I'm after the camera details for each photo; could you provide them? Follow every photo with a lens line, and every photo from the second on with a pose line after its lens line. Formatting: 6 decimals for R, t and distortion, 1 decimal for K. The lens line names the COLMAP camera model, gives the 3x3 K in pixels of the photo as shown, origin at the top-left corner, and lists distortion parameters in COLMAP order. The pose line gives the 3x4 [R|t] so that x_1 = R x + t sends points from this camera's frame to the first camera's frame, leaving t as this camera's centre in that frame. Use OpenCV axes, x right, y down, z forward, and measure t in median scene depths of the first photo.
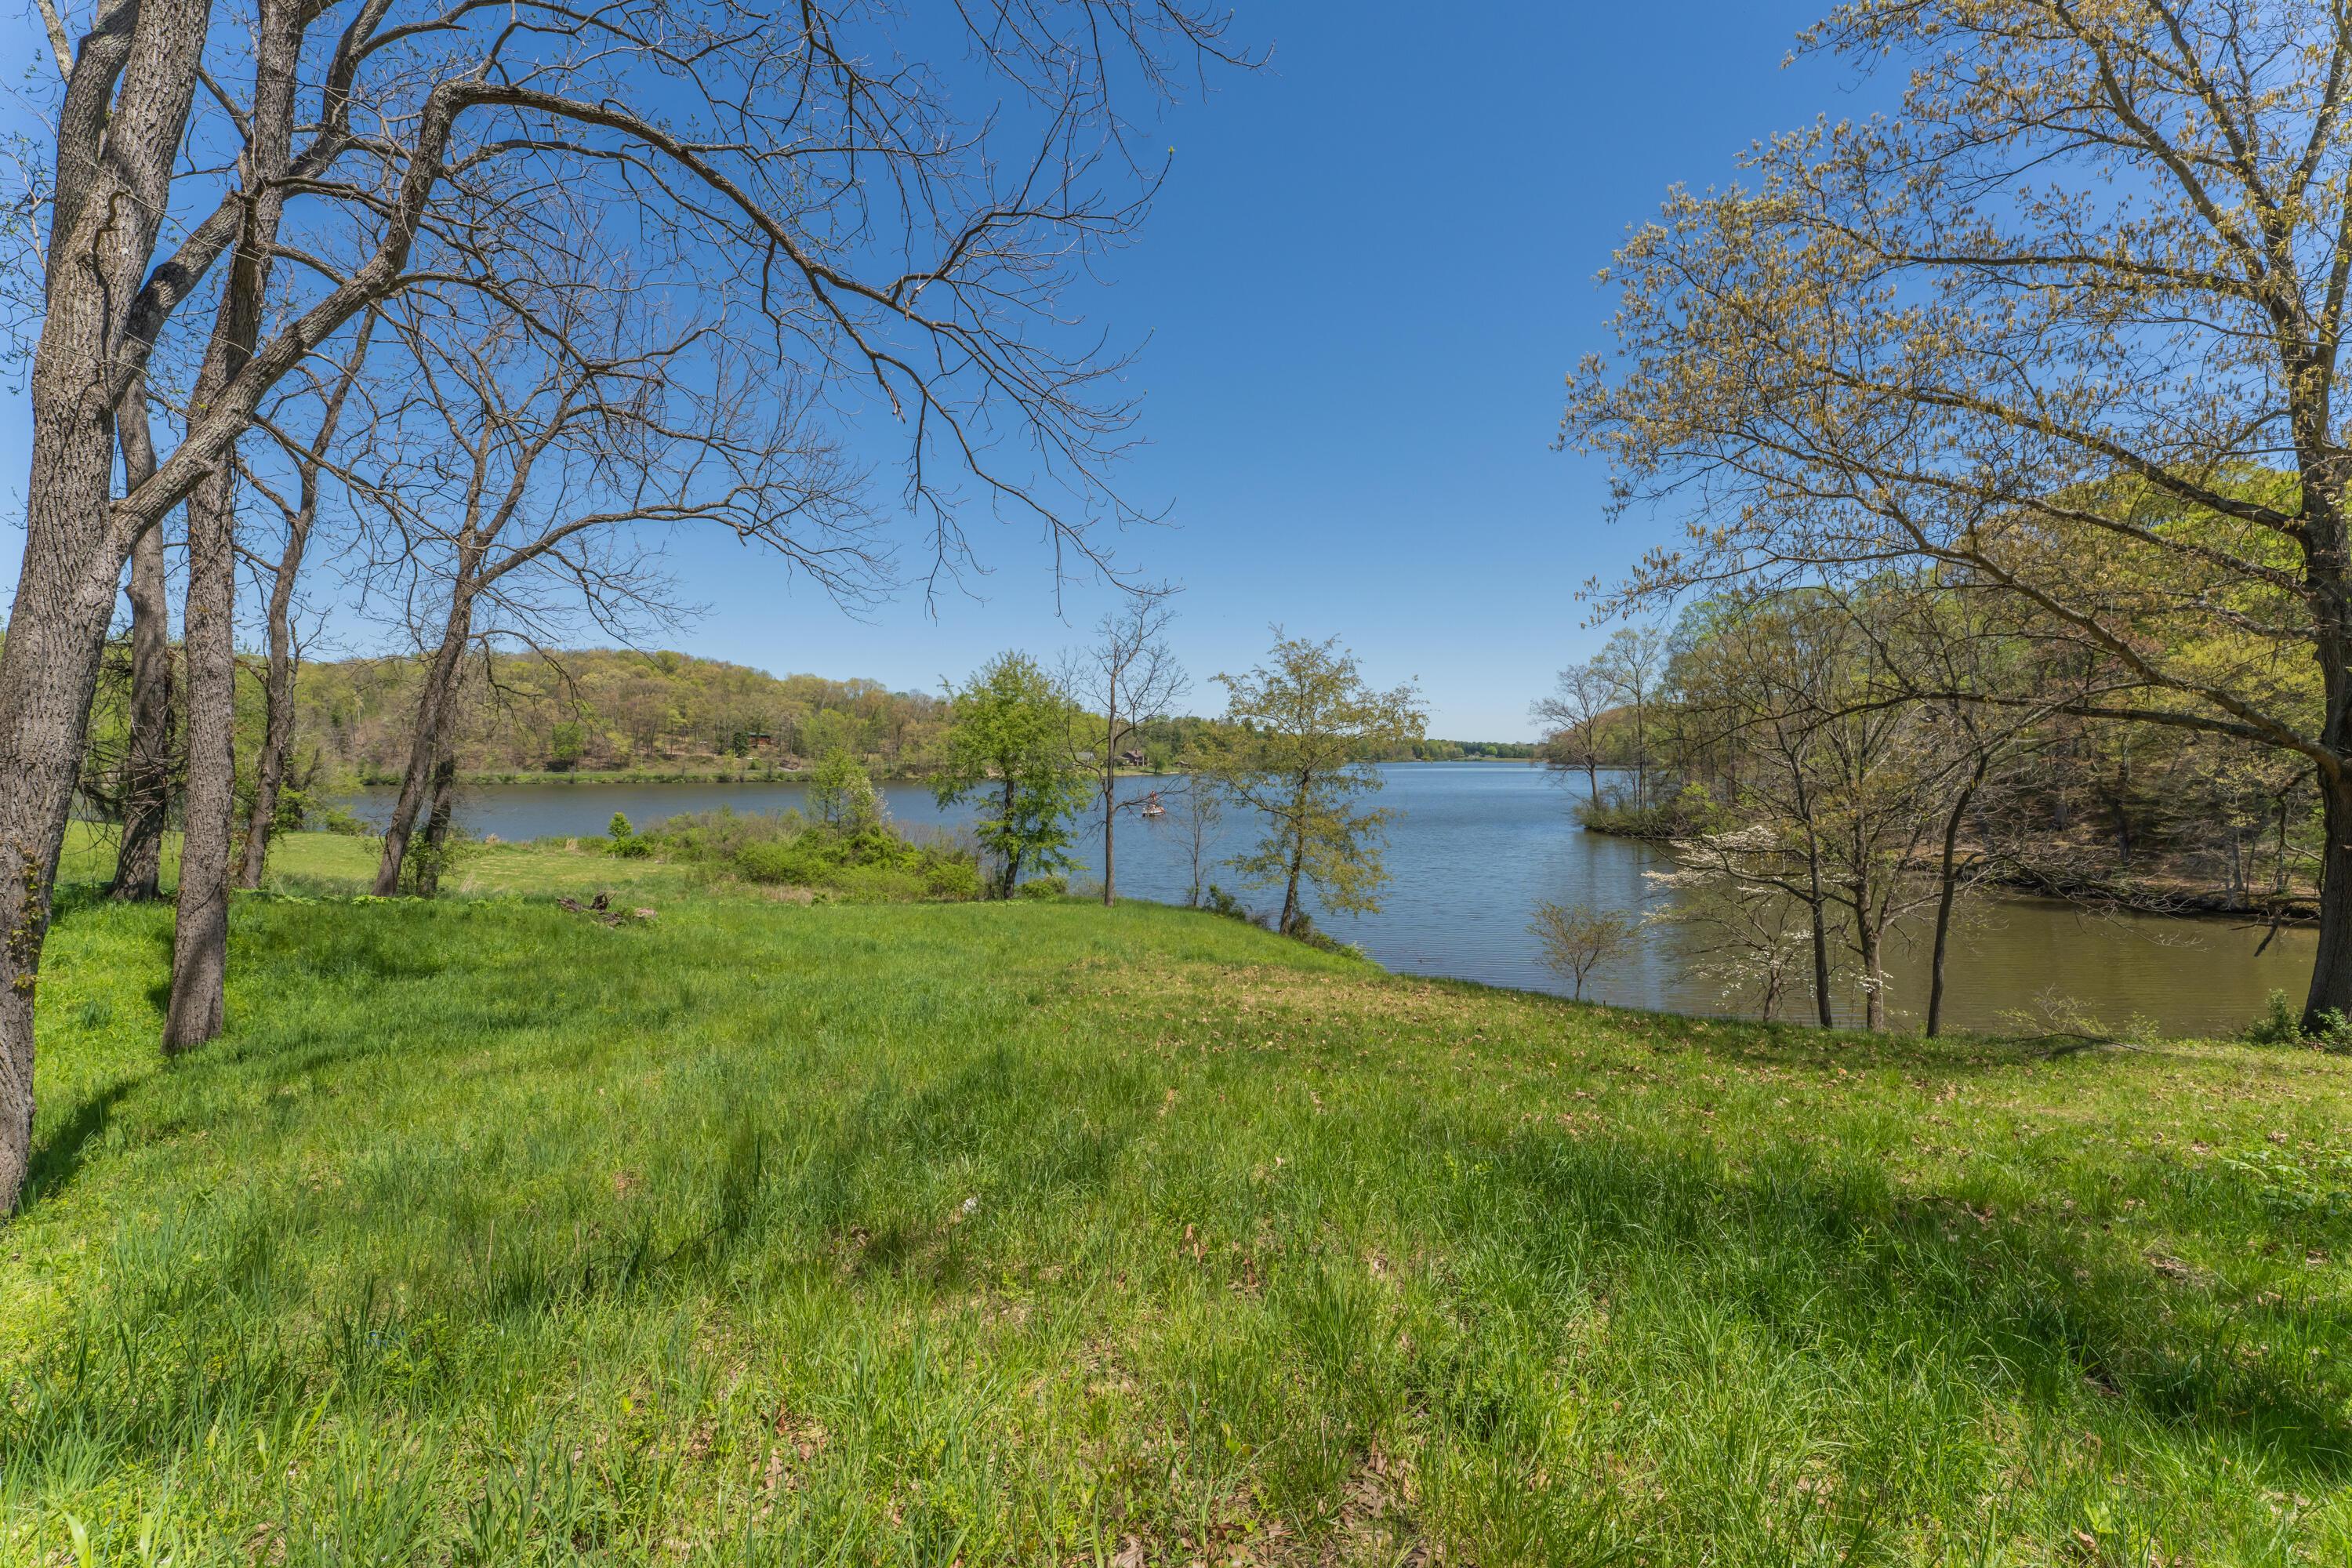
lens RADIAL K [[931.3, 0, 1179.4], [0, 931.3, 785.4], [0, 0, 1]] dist [-0.000161, -0.000909]
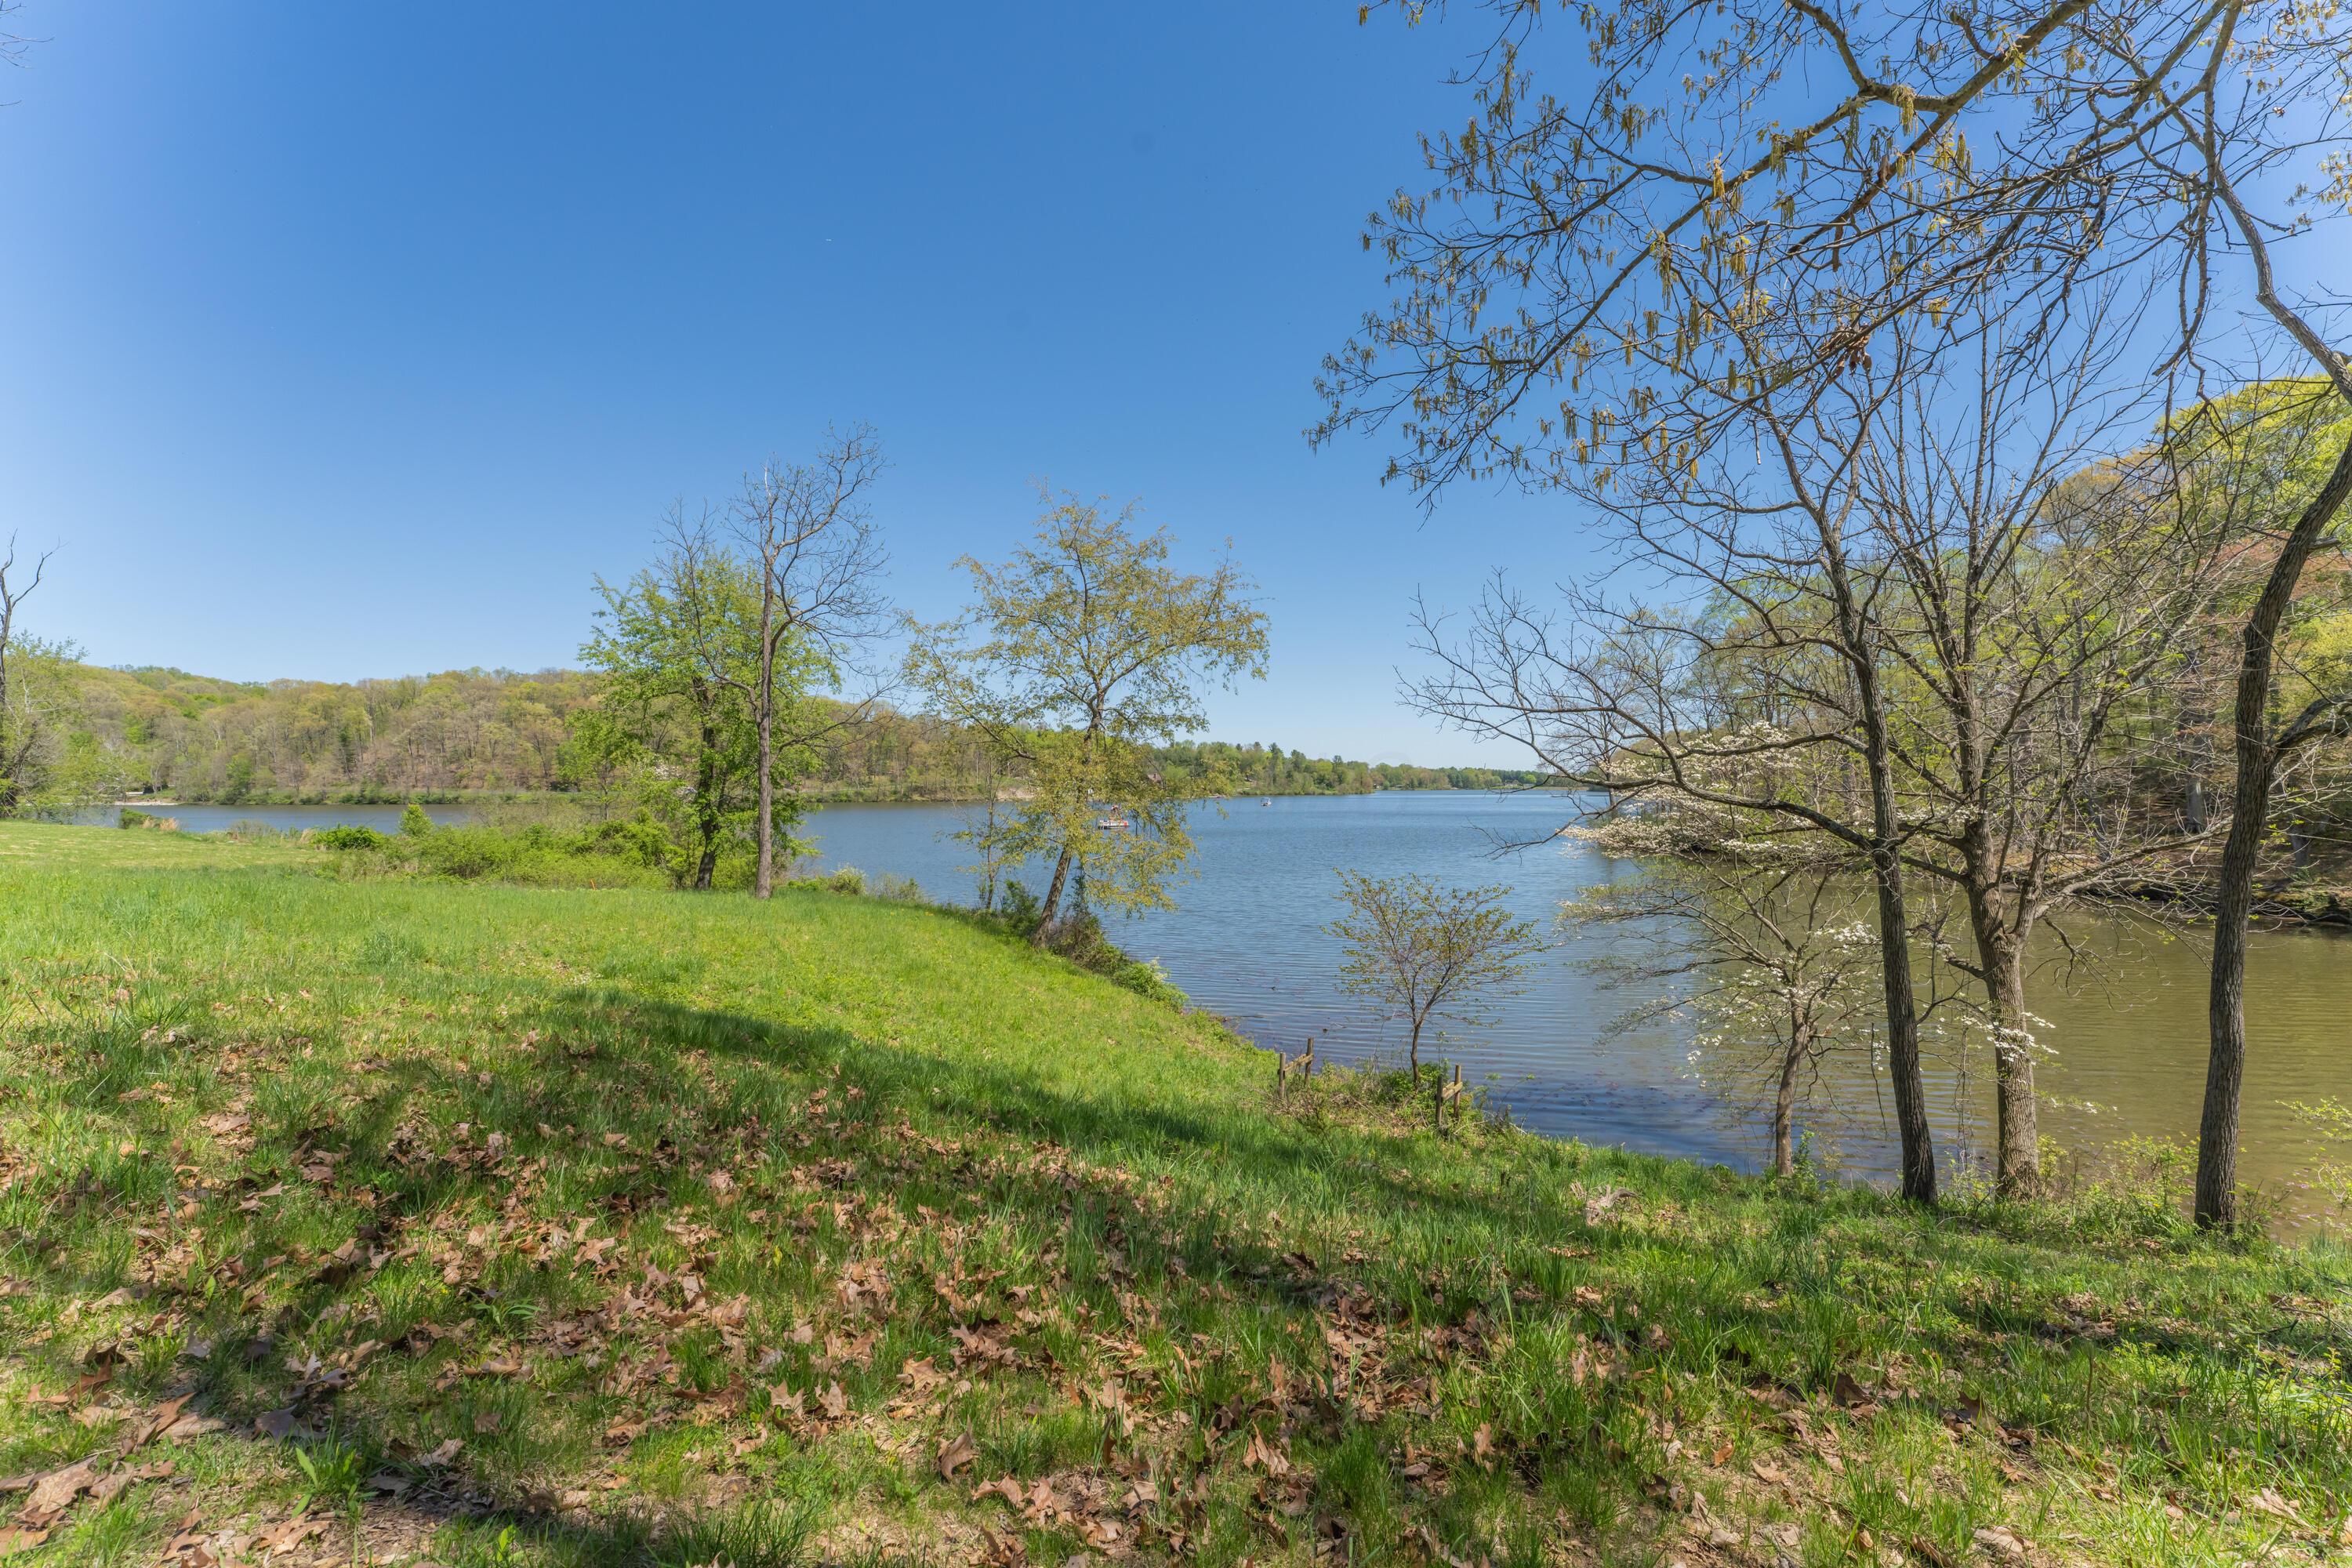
lens RADIAL K [[931.3, 0, 1172.2], [0, 931.3, 783.8], [0, 0, 1]] dist [-0.000161, -0.000909]
pose [[0.998967, 0.001219, -0.045419, 0.222934], [-0.002731, 0.999444, -0.033238, 0.065300], [0.045353, 0.033328, 0.998415, 0.329674]]
